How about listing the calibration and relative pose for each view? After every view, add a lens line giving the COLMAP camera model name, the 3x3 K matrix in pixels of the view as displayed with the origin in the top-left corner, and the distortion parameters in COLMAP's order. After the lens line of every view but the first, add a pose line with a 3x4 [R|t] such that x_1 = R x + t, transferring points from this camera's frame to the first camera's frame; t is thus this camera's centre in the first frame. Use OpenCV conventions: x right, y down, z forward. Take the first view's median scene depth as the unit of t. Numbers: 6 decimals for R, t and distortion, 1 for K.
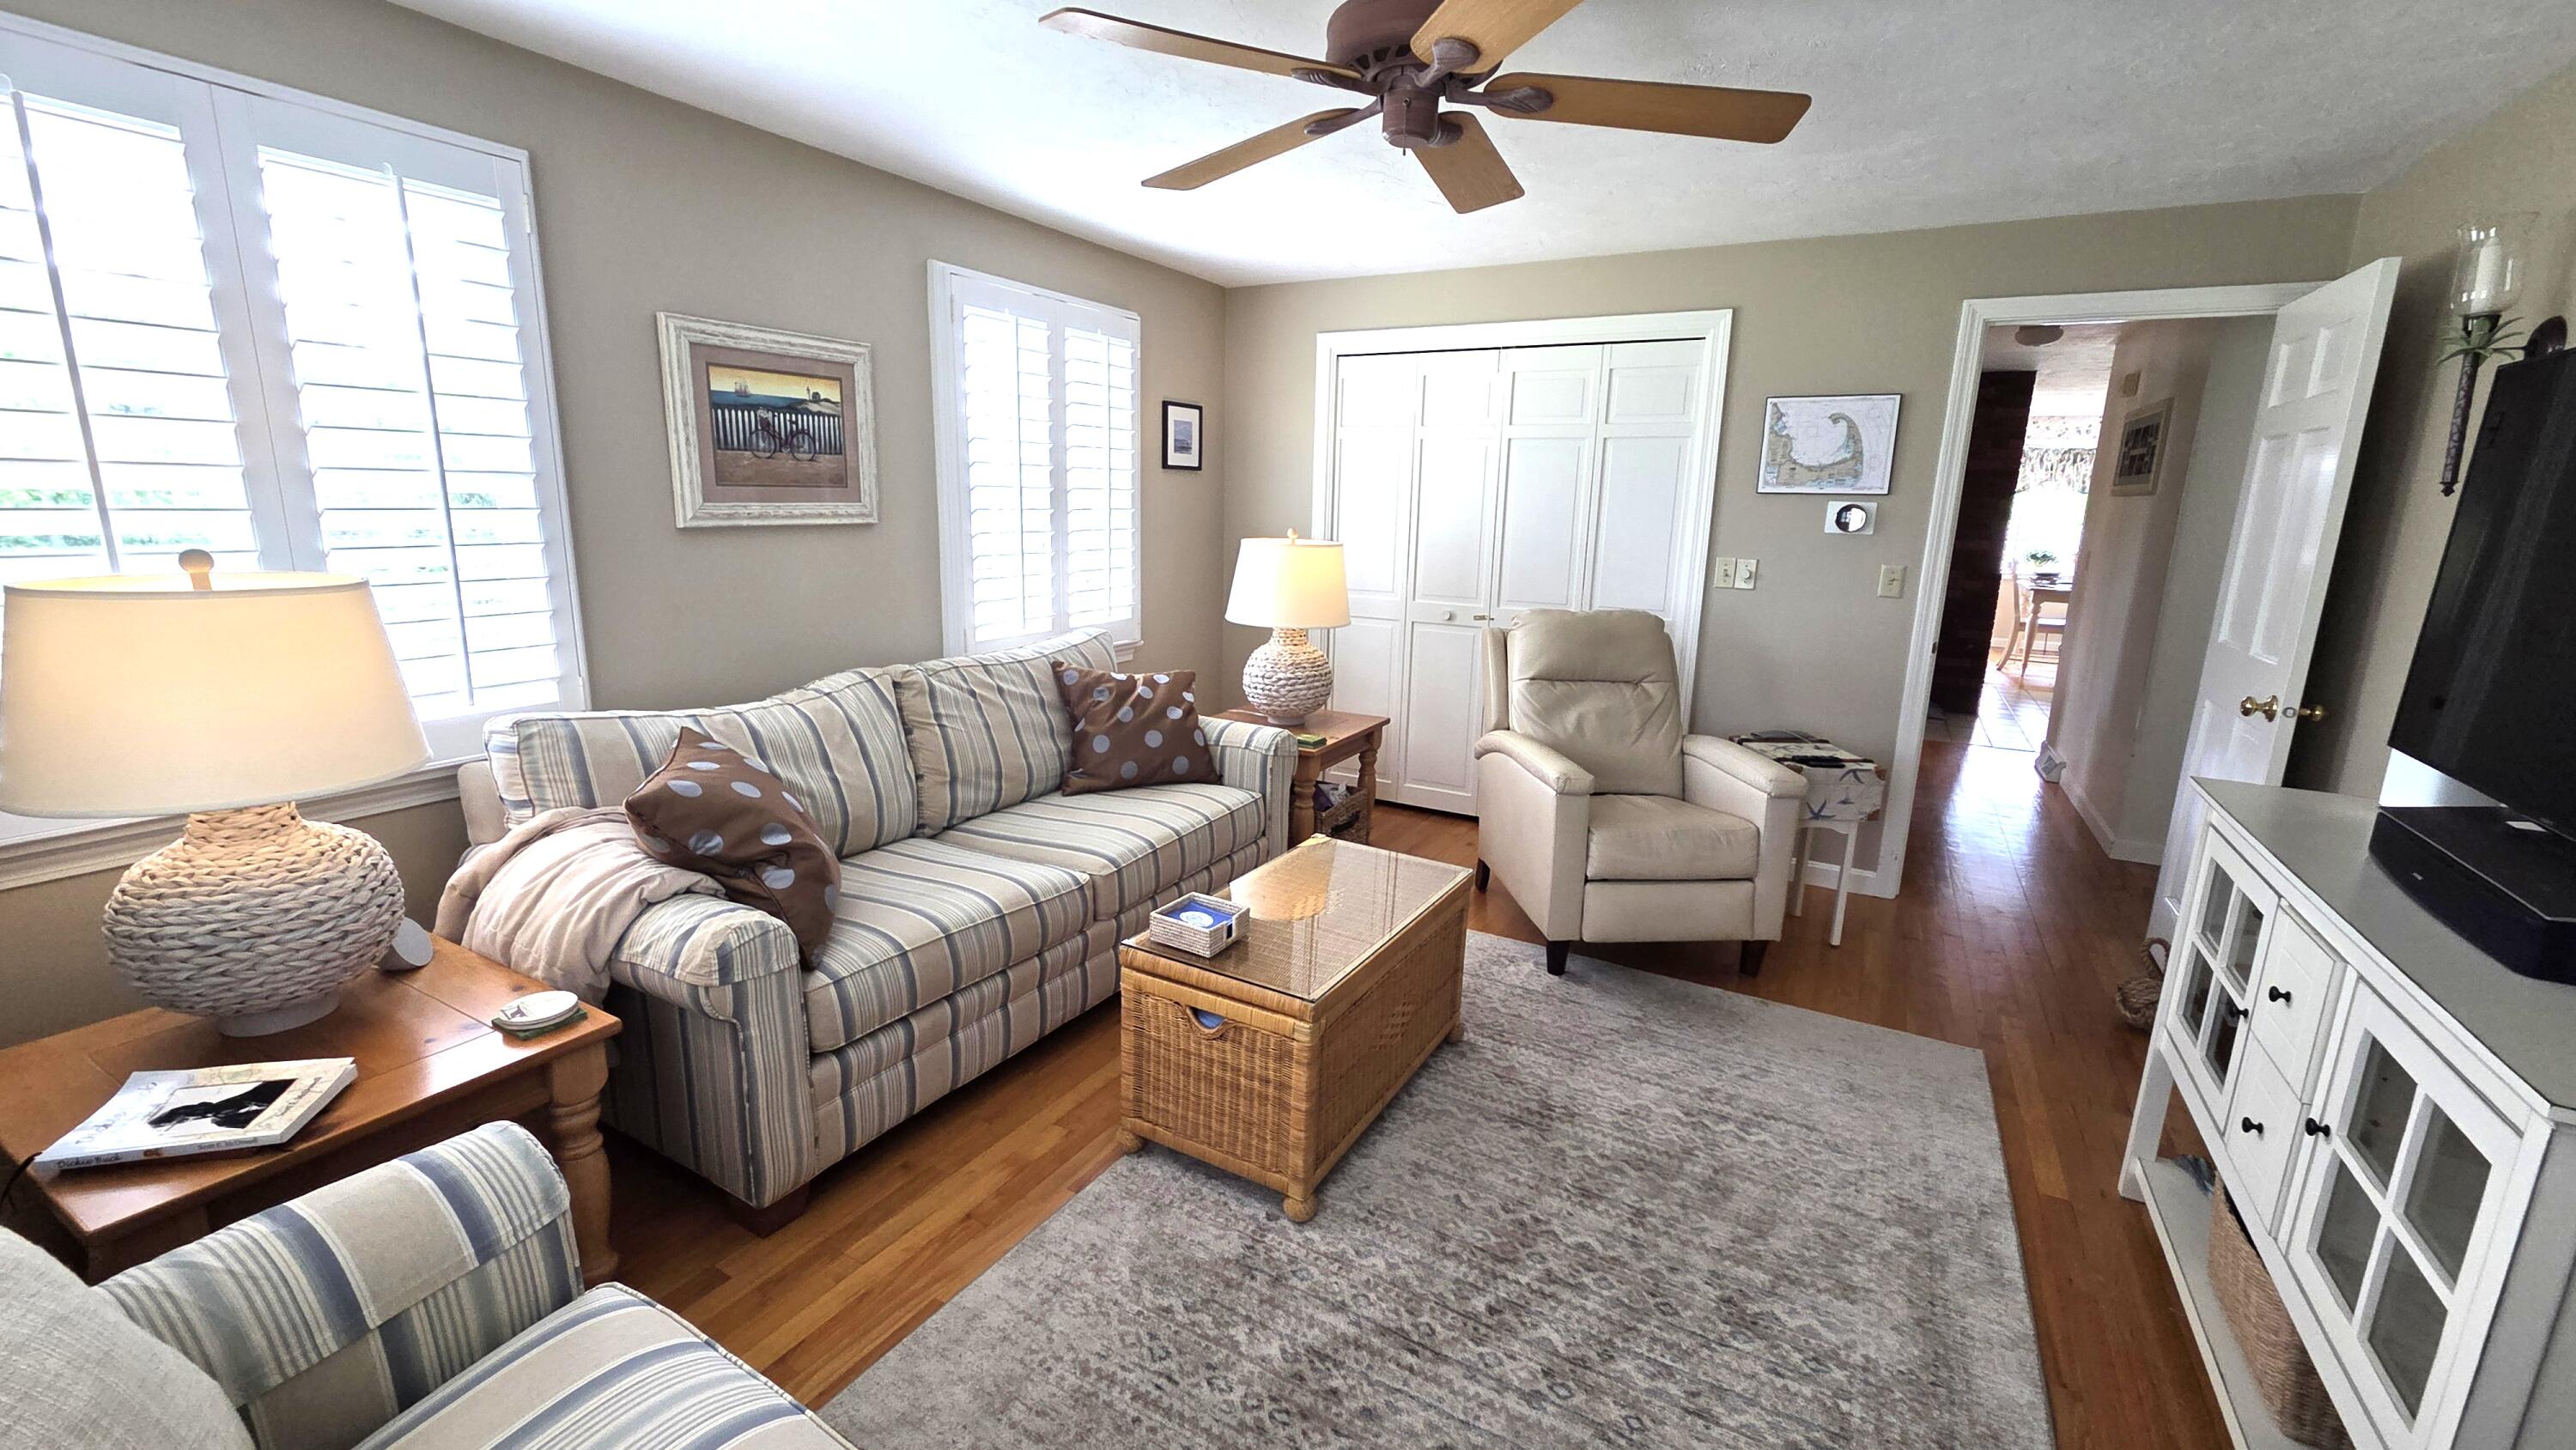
lens RADIAL K [[1058.4, 0, 1281.9], [0, 1058.4, 717.5], [0, 0, 1]] dist [0.005818, -0.001508]
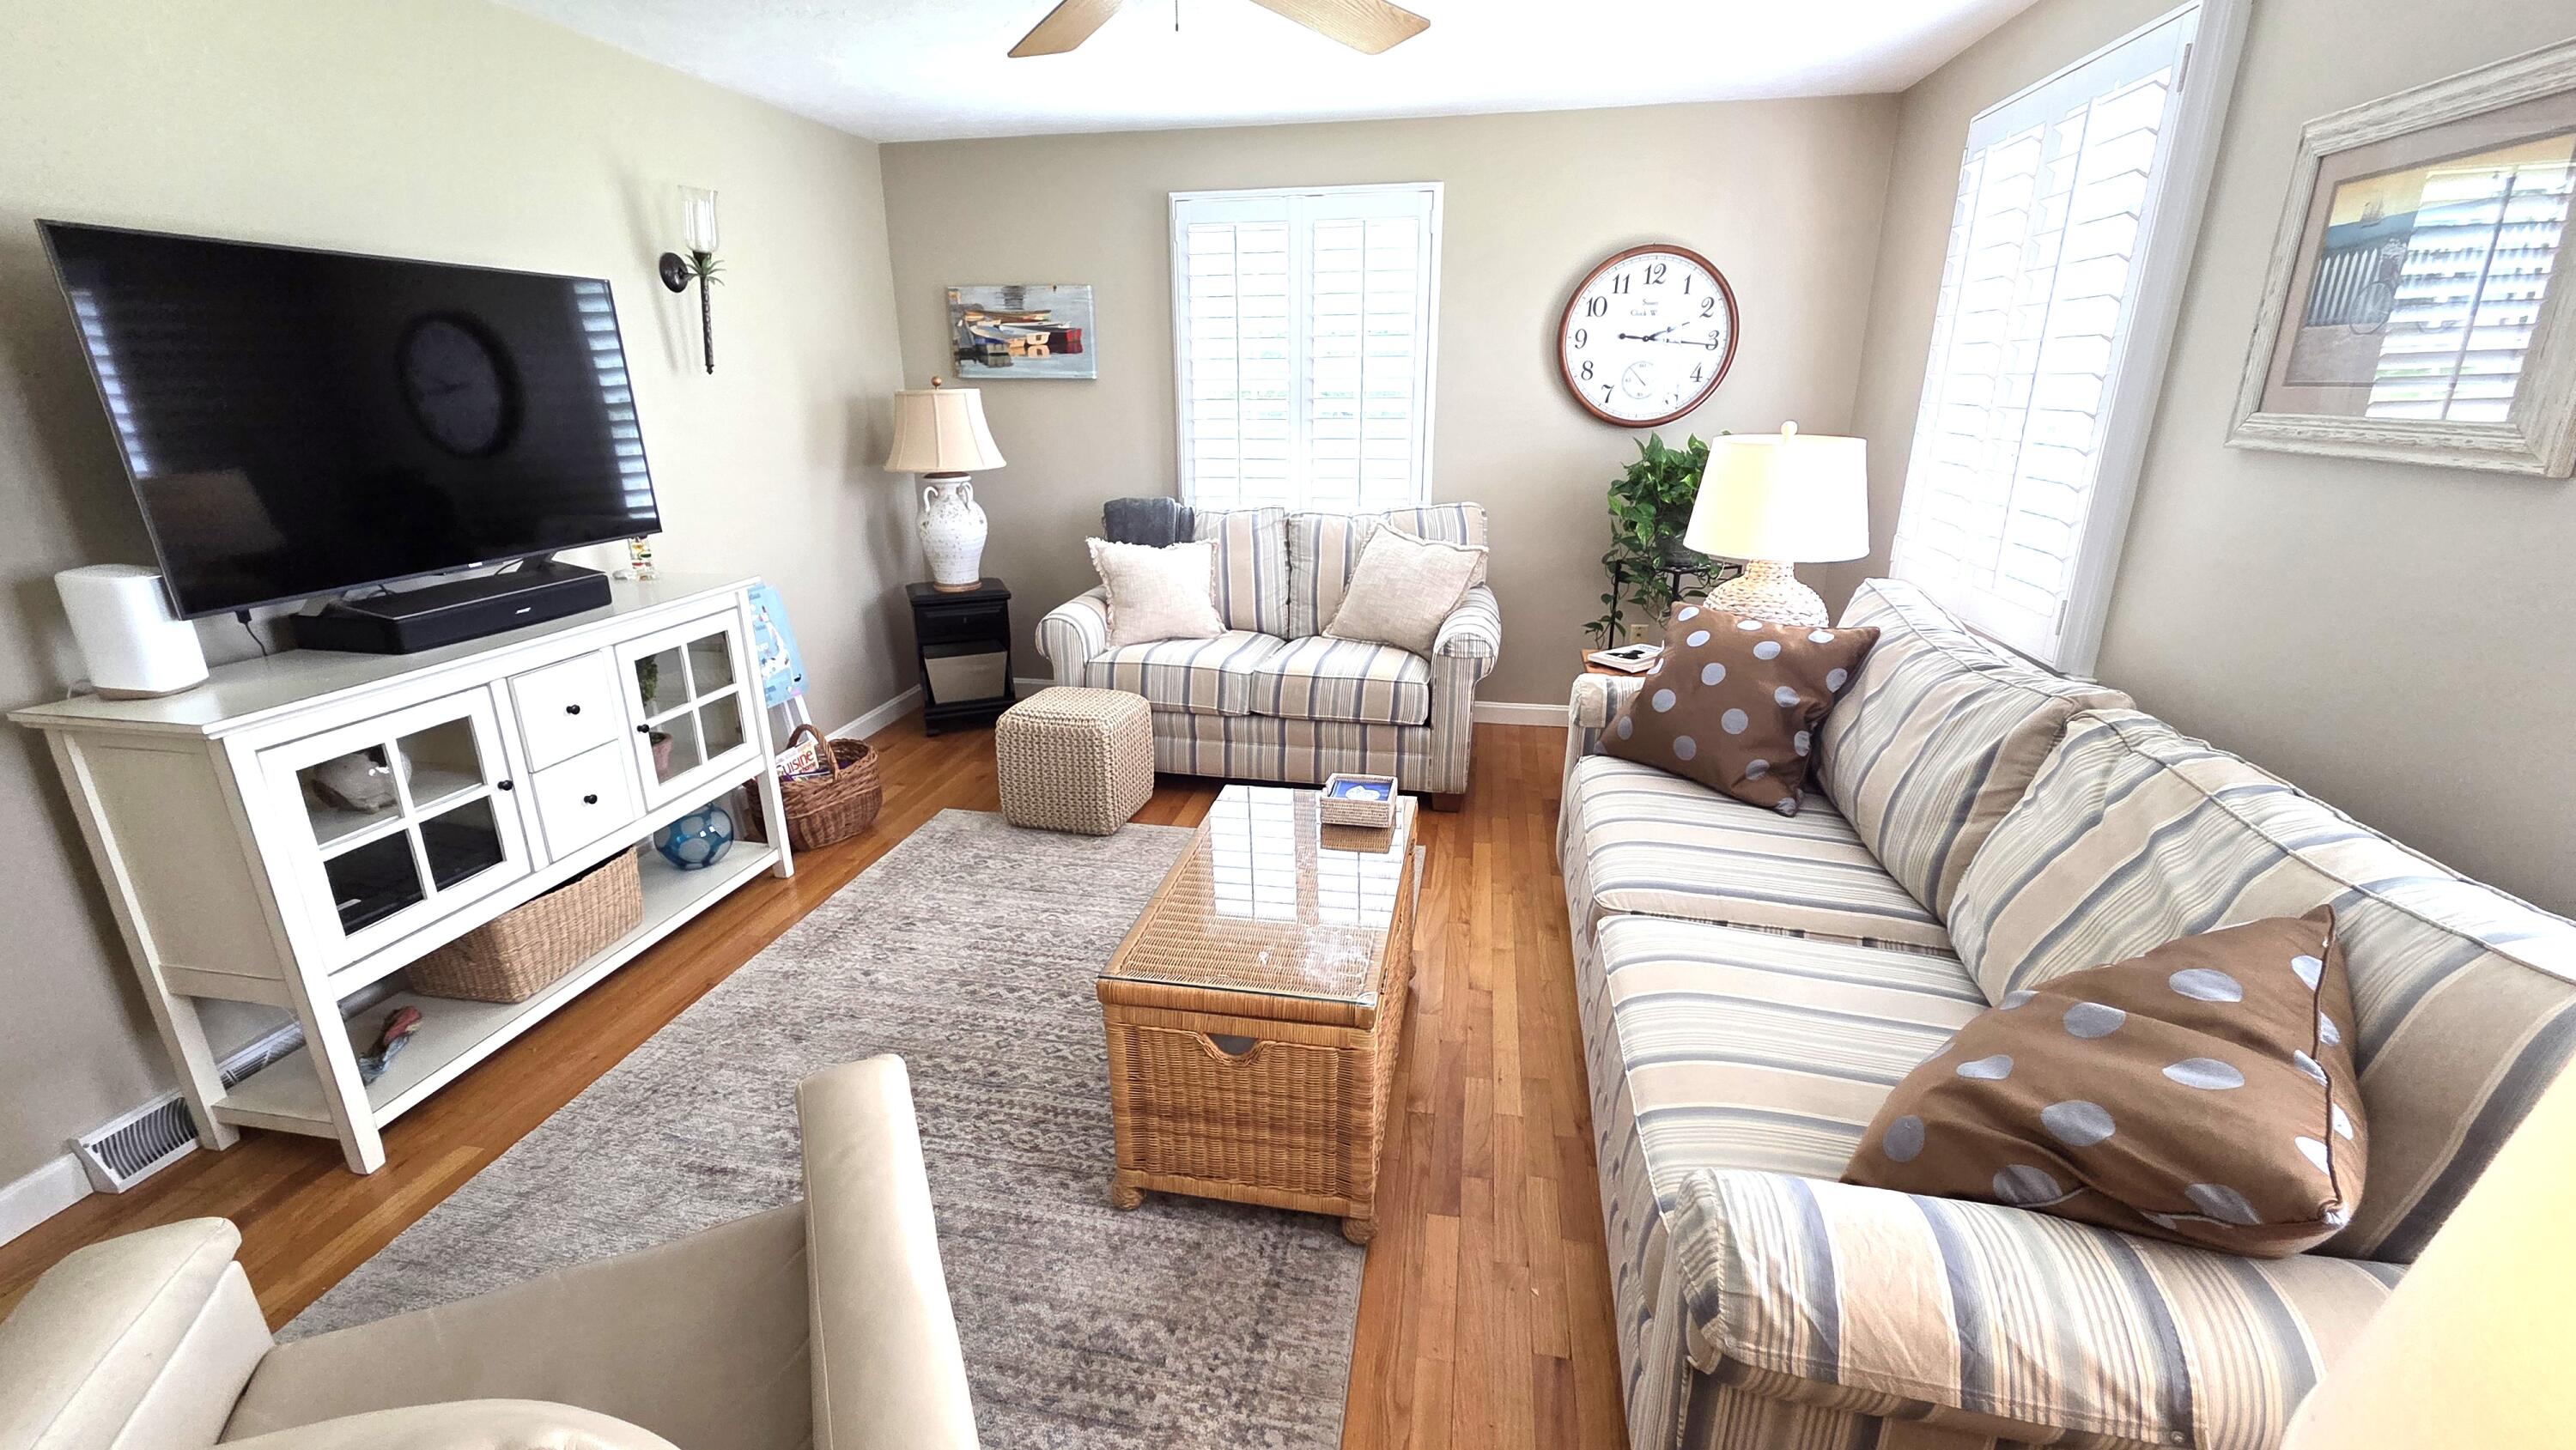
lens RADIAL K [[1058.4, 0, 1279.8], [0, 1058.4, 726.2], [0, 0, 1]] dist [0.005818, -0.001508]
pose [[-0.950700, 0.077558, -0.300258, 0.235796], [-0.083161, 0.868998, 0.487778, -0.285316], [0.298755, 0.488700, -0.819706, 1.362482]]
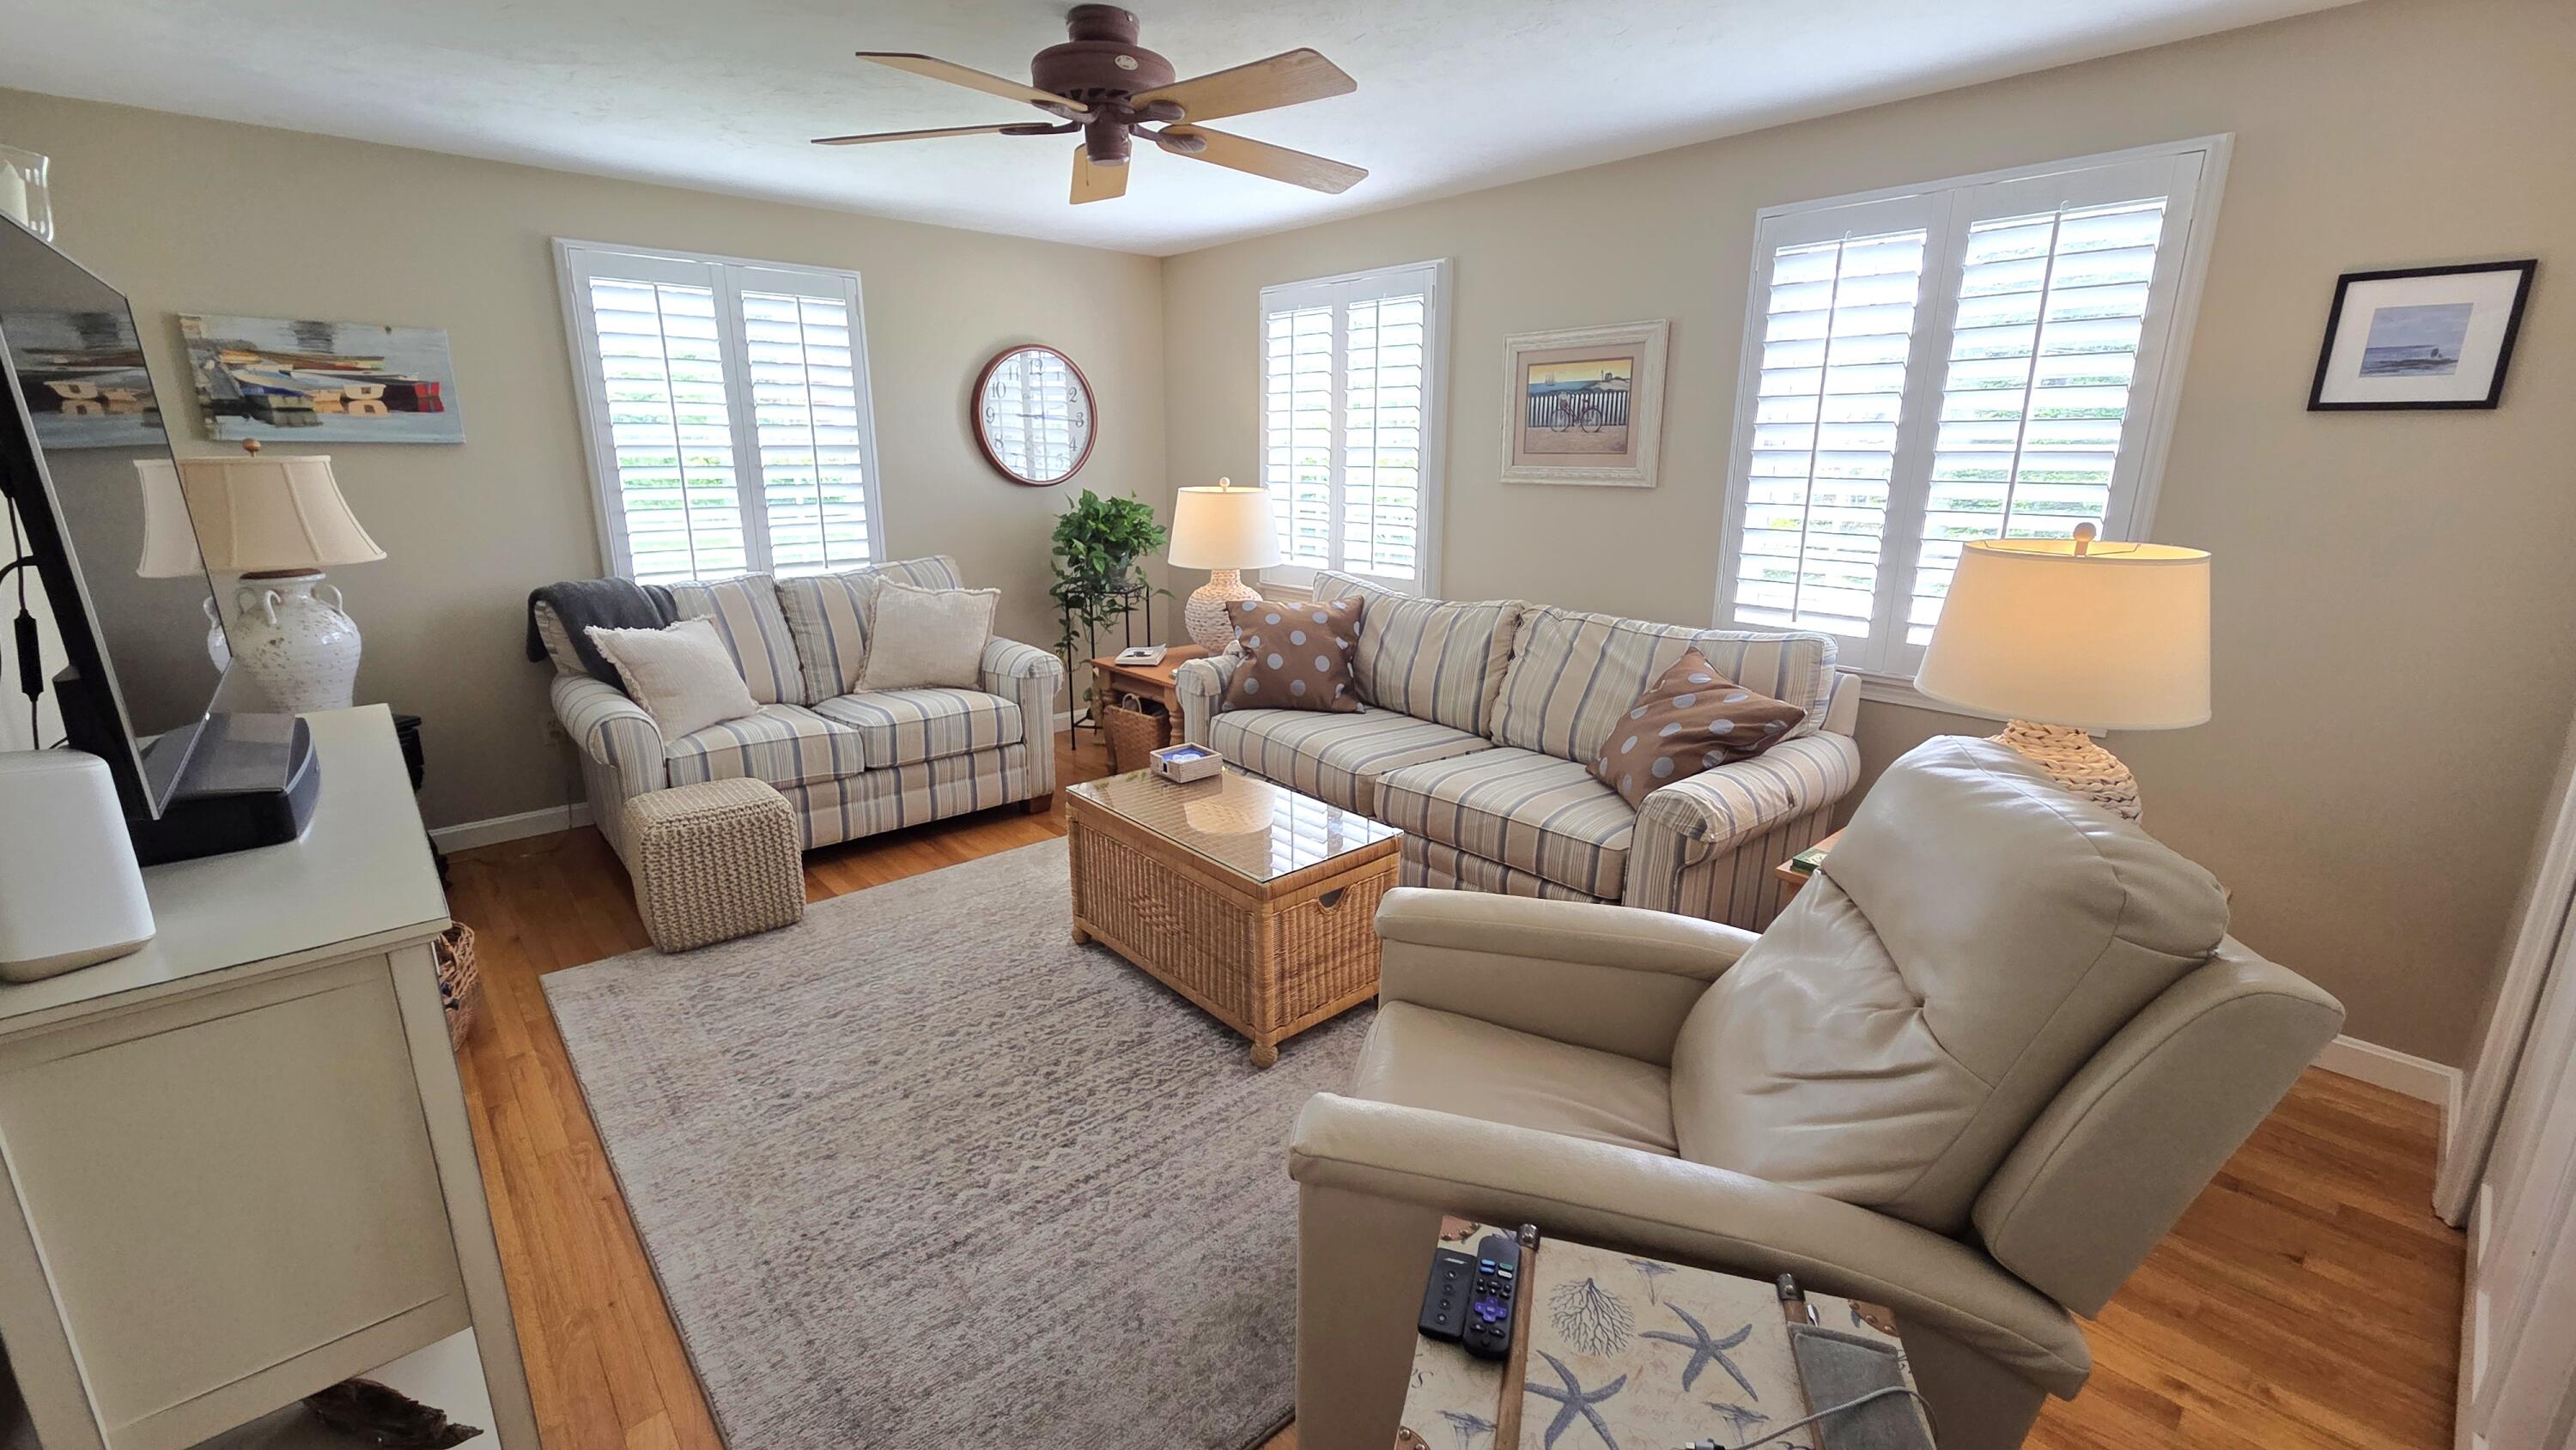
lens RADIAL K [[1058.4, 0, 1279.4], [0, 1058.4, 729.8], [0, 0, 1]] dist [0.005818, -0.001508]
pose [[-0.324006, 0.219773, -0.920174, 0.871802], [-0.208875, 0.932022, 0.296151, -0.212675], [0.922709, 0.288156, -0.256075, 1.097699]]
